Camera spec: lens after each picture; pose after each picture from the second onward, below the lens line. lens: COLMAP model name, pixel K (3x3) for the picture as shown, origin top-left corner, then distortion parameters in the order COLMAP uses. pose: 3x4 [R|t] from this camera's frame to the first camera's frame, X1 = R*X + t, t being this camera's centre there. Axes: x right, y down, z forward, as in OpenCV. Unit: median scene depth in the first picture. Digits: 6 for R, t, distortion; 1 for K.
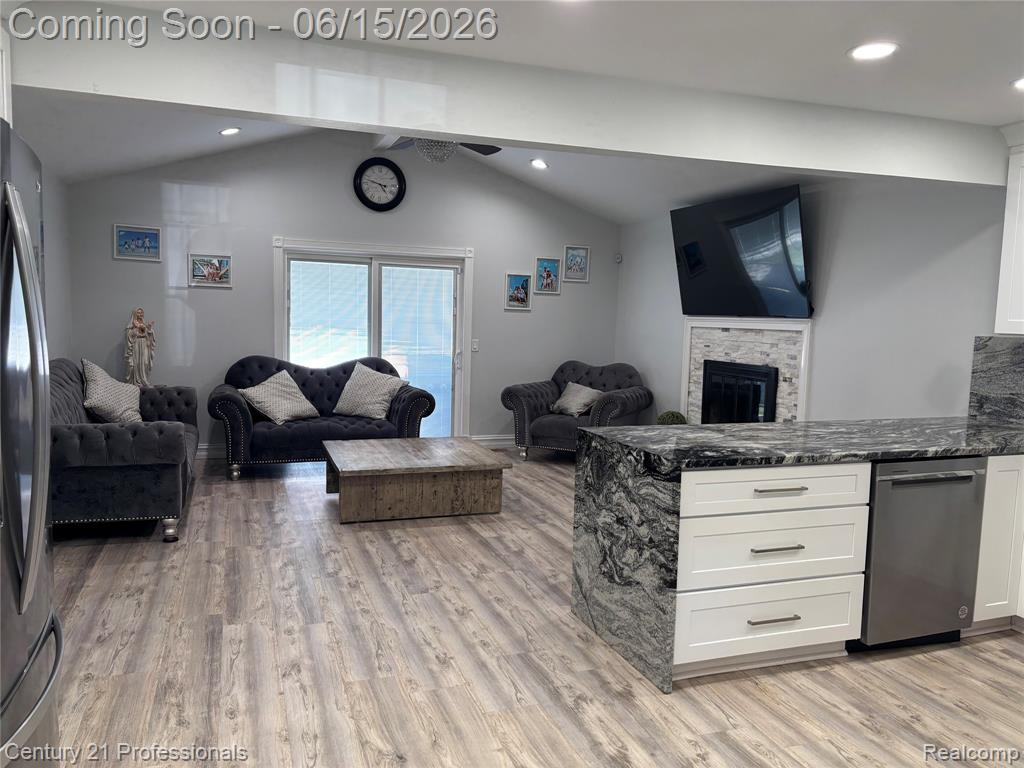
lens RADIAL K [[778.0, 0, 515.4], [0, 778.0, 383.6], [0, 0, 1]] dist [0.015668, -0.013676]
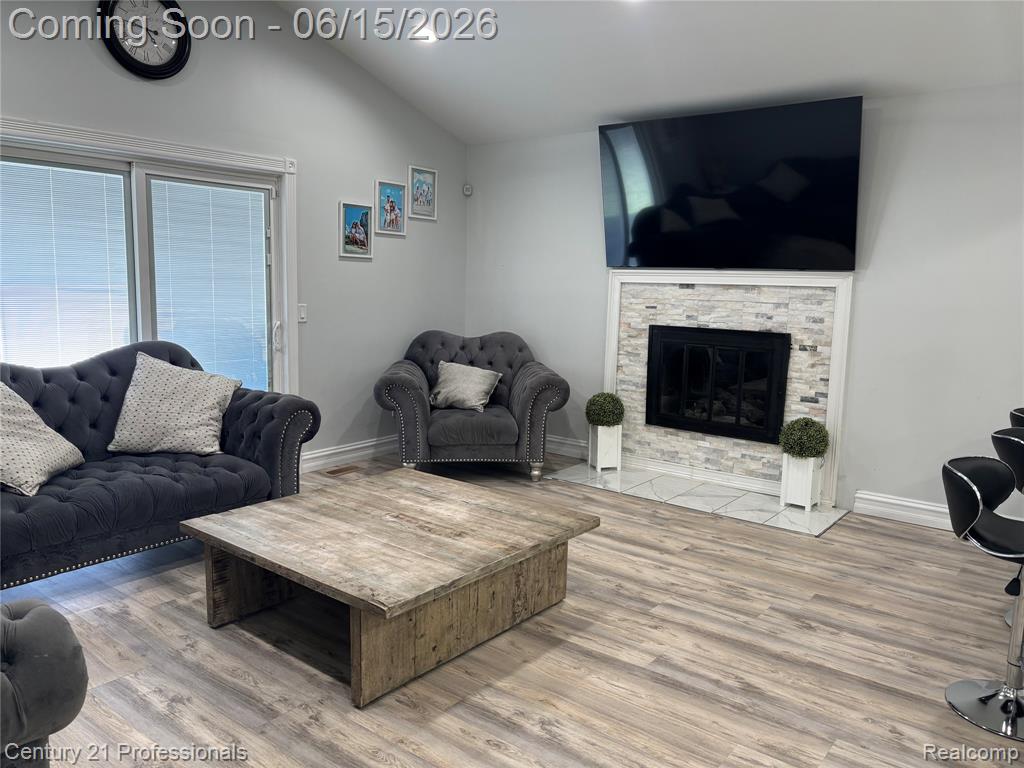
lens RADIAL K [[778.0, 0, 511.6], [0, 778.0, 373.9], [0, 0, 1]] dist [0.015668, -0.013676]
pose [[0.845728, -0.072345, 0.528687, -0.378565], [0.044179, 0.996858, 0.065737, -0.051149], [-0.531782, -0.032239, 0.846268, 0.547750]]
